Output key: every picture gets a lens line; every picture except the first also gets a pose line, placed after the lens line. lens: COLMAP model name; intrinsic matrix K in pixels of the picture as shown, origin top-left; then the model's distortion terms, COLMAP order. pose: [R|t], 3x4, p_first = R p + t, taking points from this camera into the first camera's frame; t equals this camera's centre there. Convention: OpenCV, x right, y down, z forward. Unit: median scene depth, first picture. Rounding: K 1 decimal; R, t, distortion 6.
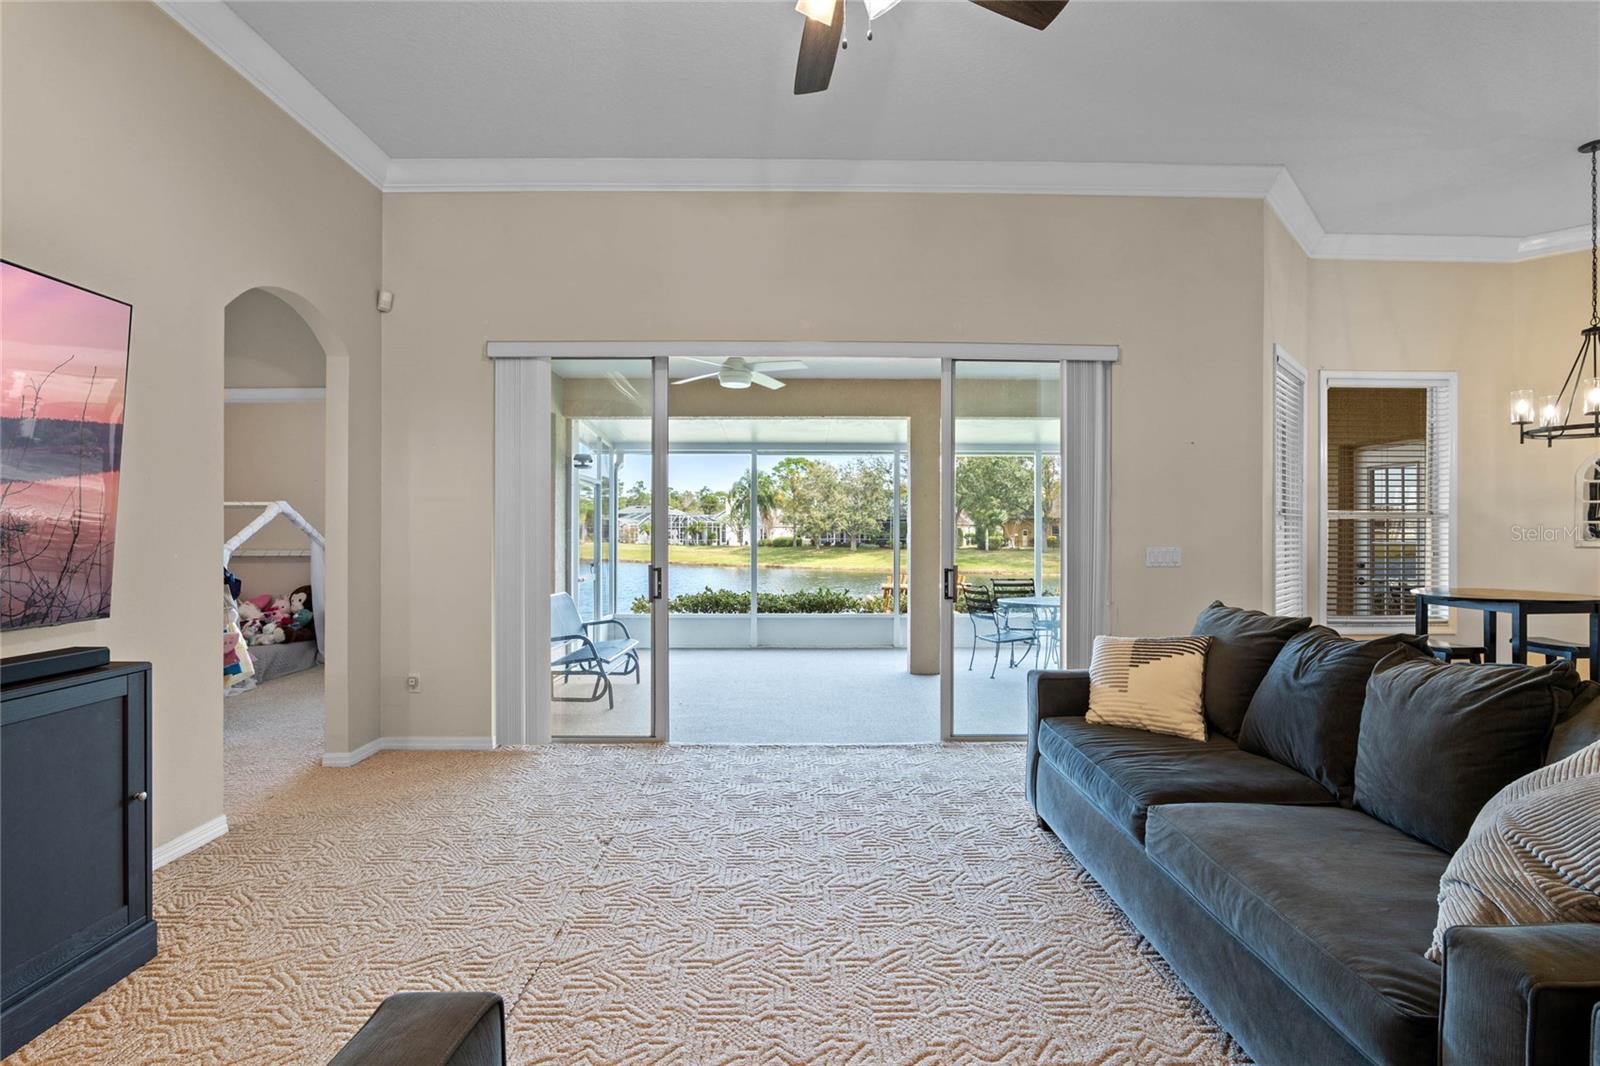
lens RADIAL K [[743.1, 0, 802.7], [0, 743.1, 532.9], [0, 0, 1]] dist [-0.018068, 0.004307]
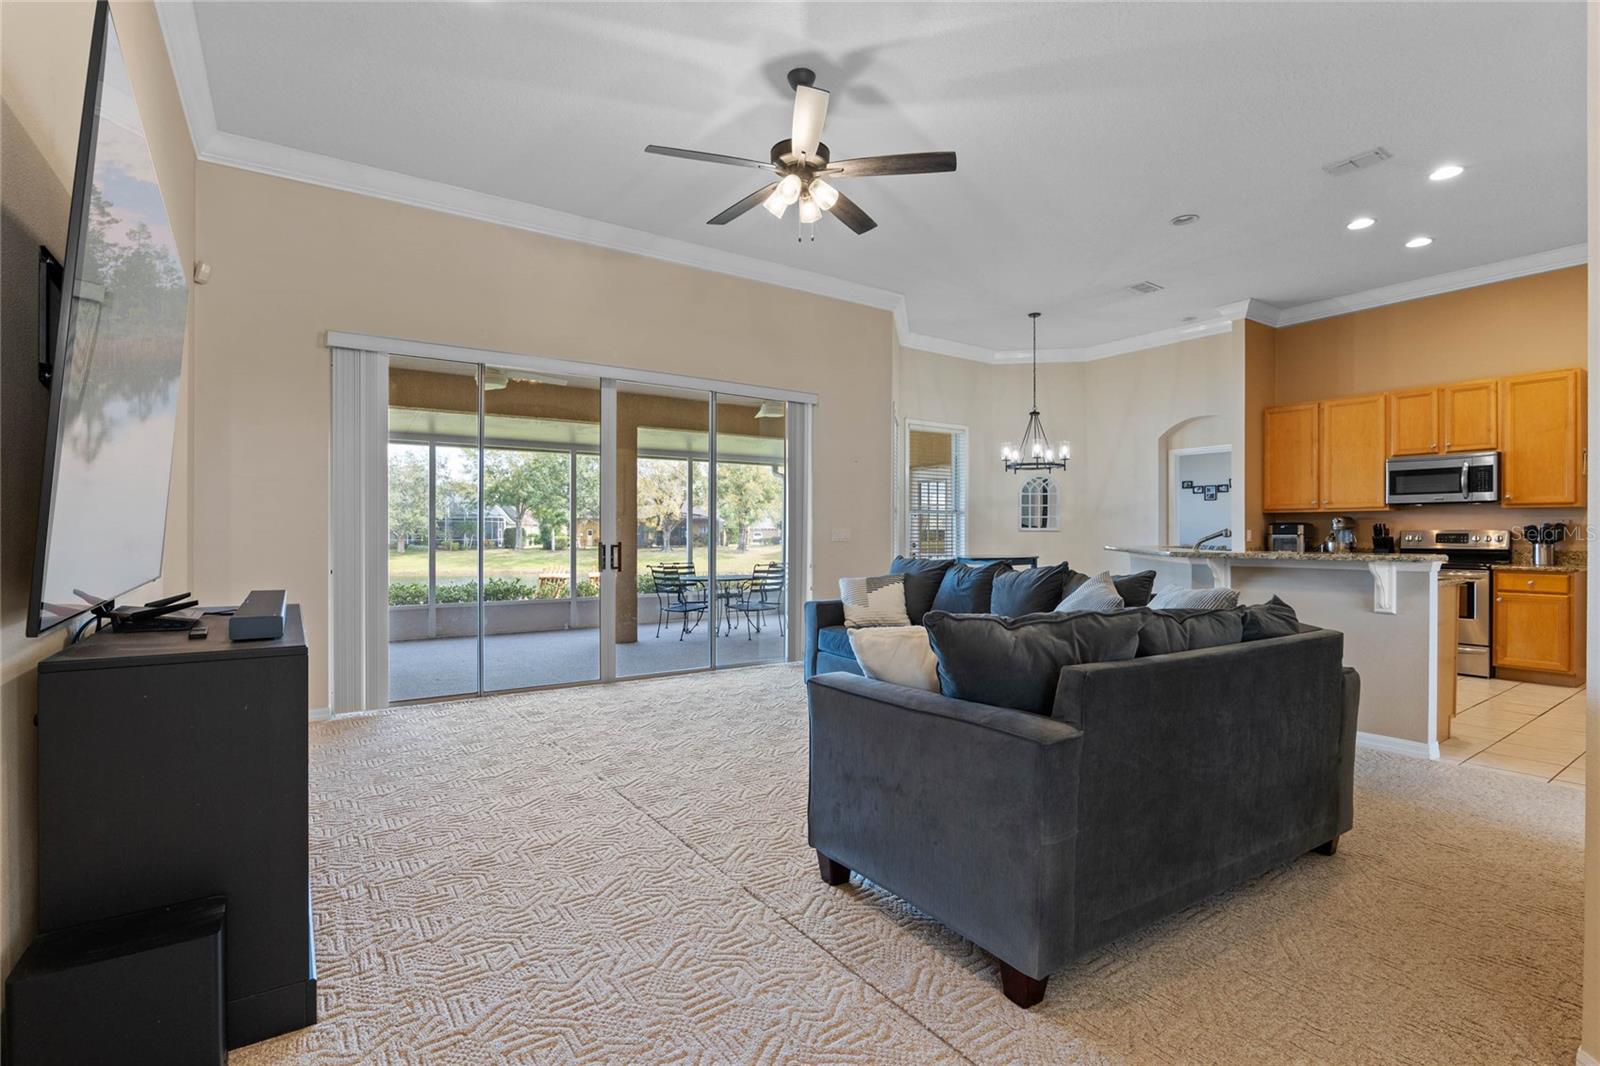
lens RADIAL K [[743.1, 0, 802.7], [0, 743.1, 532.9], [0, 0, 1]] dist [-0.018068, 0.004307]
pose [[0.832476, -0.000601, 0.554060, -0.352860], [0.001348, 0.999999, -0.000941, 0.024083], [-0.554059, 0.001530, 0.832476, -0.195169]]
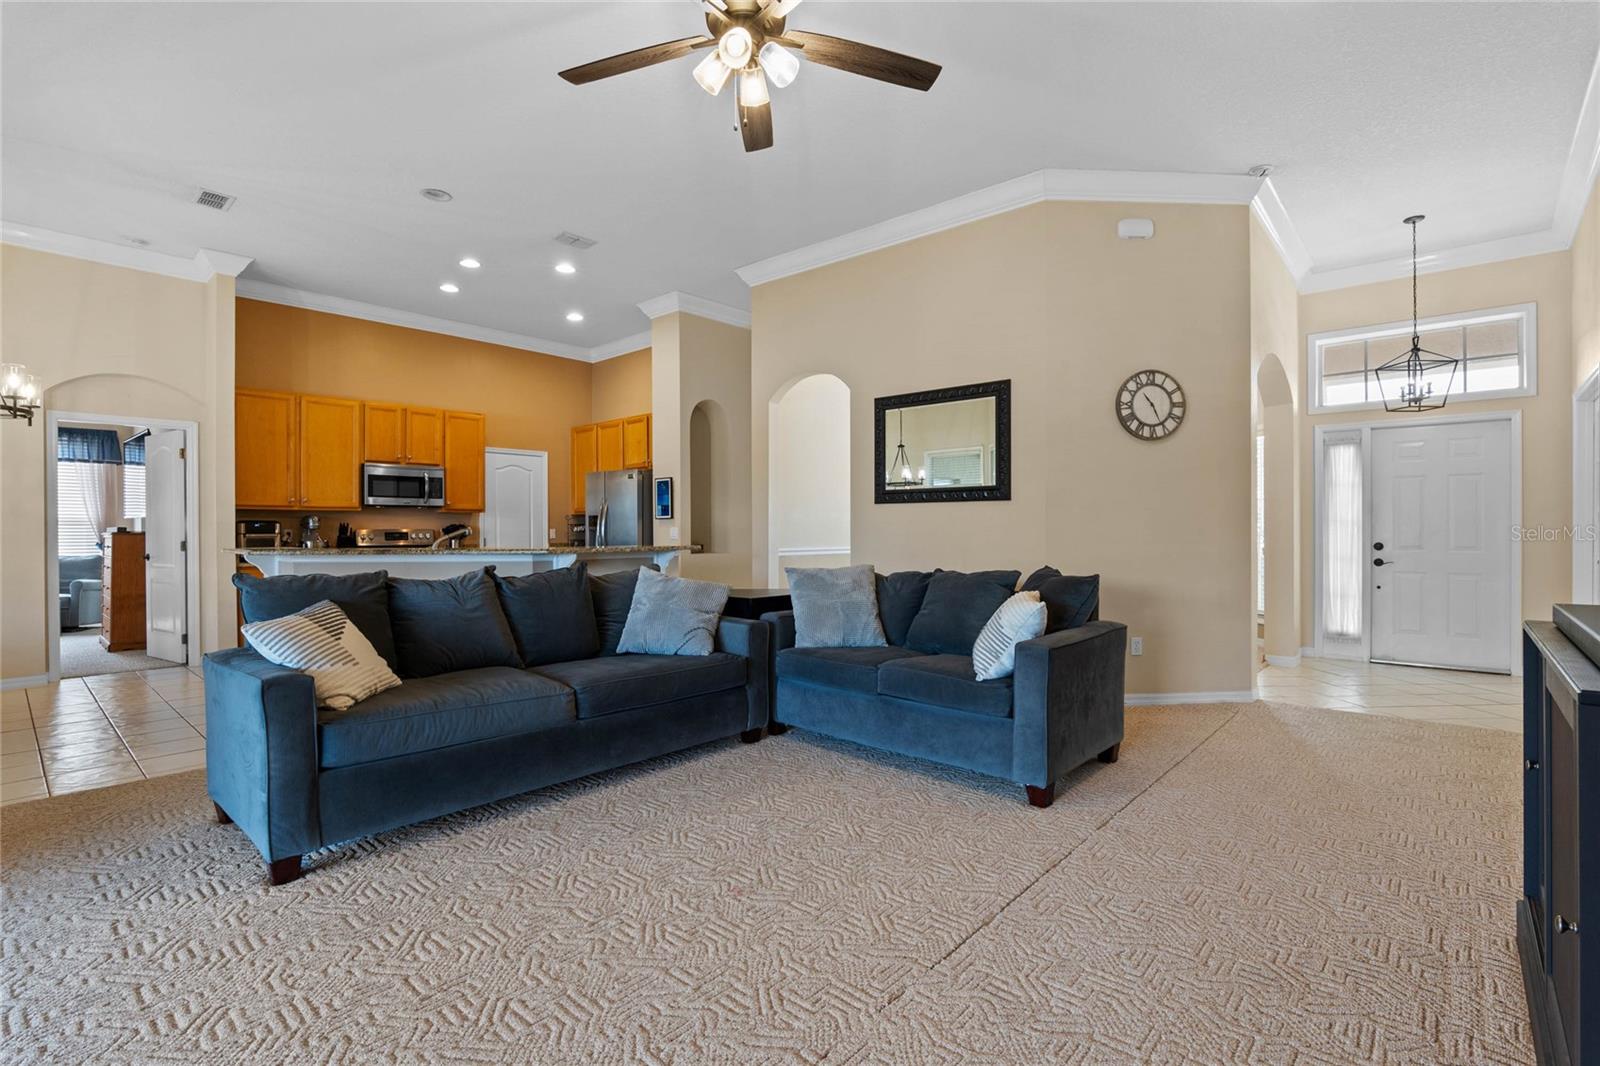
lens RADIAL K [[743.1, 0, 802.7], [0, 743.1, 532.9], [0, 0, 1]] dist [-0.018068, 0.004307]
pose [[-0.729172, -0.000160, 0.684331, -0.341747], [0.004068, 0.999981, 0.004568, 0.023695], [-0.684319, 0.006115, -0.729157, 0.703995]]
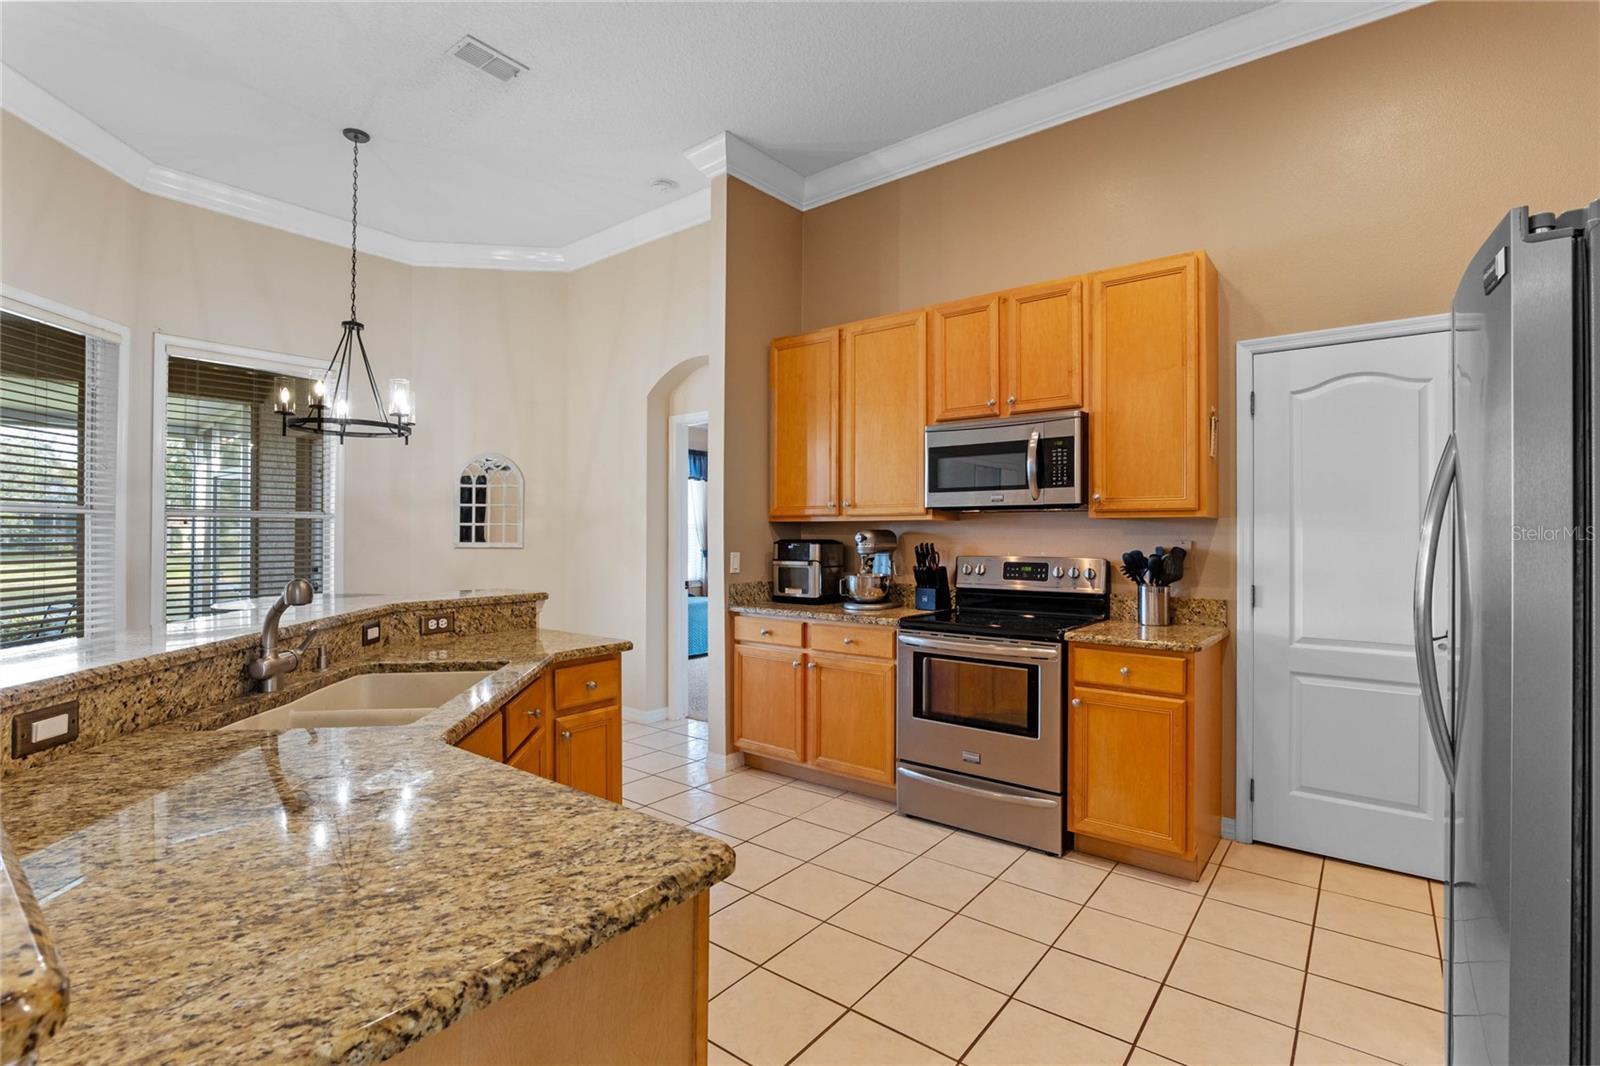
lens RADIAL K [[743.1, 0, 802.7], [0, 743.1, 532.9], [0, 0, 1]] dist [-0.018068, 0.004307]
pose [[0.631795, 0.001406, 0.775134, 0.529444], [-0.000283, 0.999999, -0.001583, -0.000345], [-0.775135, 0.000781, 0.631795, -0.055994]]
